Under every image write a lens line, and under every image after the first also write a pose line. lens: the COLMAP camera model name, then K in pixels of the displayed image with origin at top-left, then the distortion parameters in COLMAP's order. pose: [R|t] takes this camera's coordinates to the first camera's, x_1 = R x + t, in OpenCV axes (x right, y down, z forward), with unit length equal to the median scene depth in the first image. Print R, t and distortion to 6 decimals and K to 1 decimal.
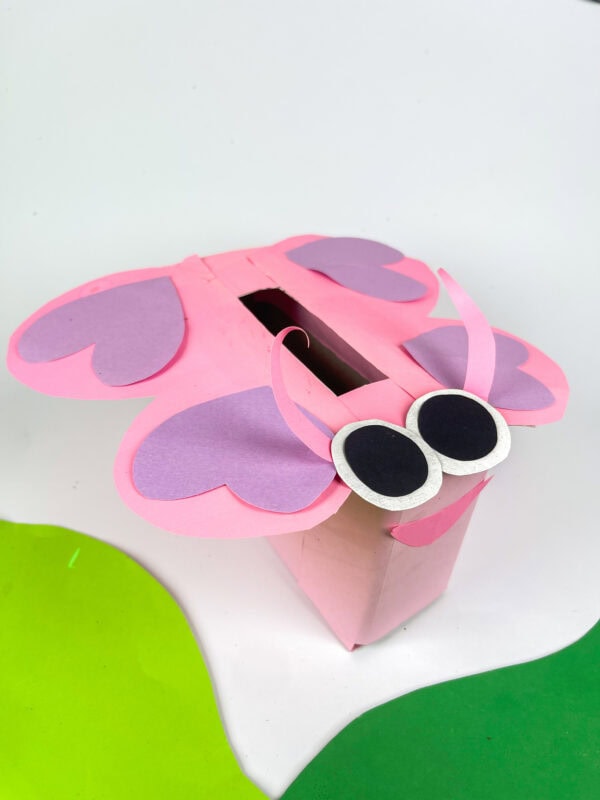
lens RADIAL K [[655.3, 0, 294.2], [0, 655.3, 401.1], [0, 0, 1]] dist [-0.006132, -0.006621]
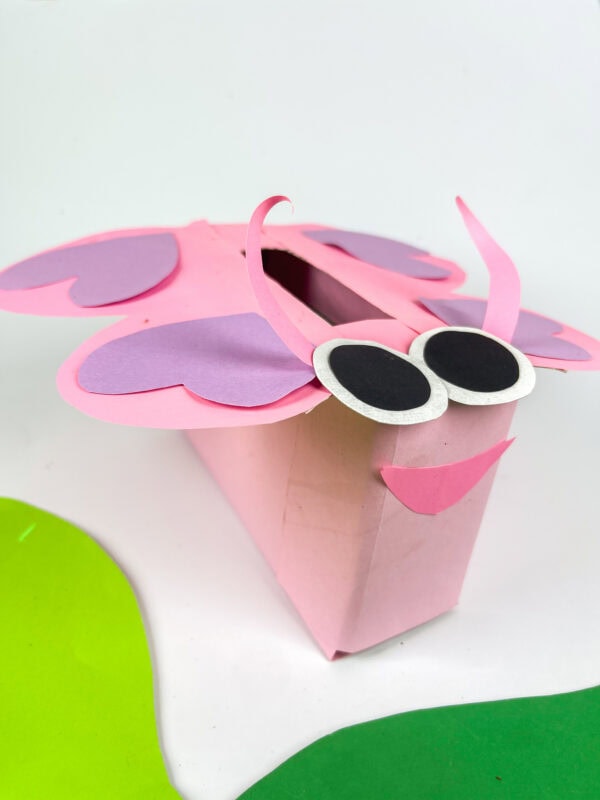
lens RADIAL K [[655.3, 0, 294.2], [0, 655.3, 401.1], [0, 0, 1]] dist [-0.006132, -0.006621]
pose [[0.994656, 0.076493, -0.069345, 0.083620], [-0.087706, 0.980368, -0.176596, 0.247388], [0.054475, 0.181734, 0.981838, 0.171242]]
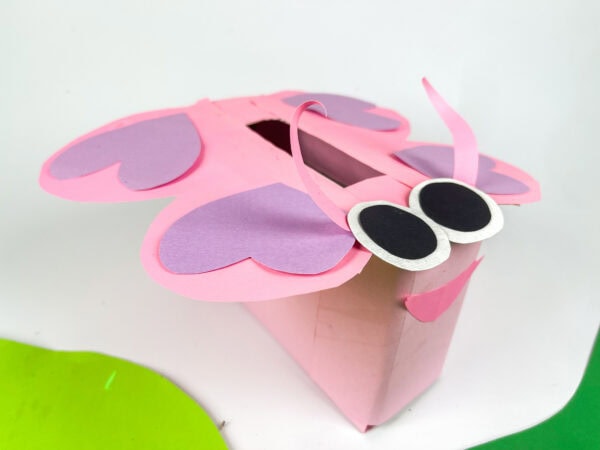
lens RADIAL K [[491.5, 0, 300.0], [0, 491.5, 225.0], [0, 0, 1]] dist [-0.006132, -0.006621]
pose [[0.997061, -0.041114, 0.064641, -0.064986], [0.048452, 0.992022, -0.116386, 0.149818], [-0.059341, 0.119176, 0.991098, 0.185974]]
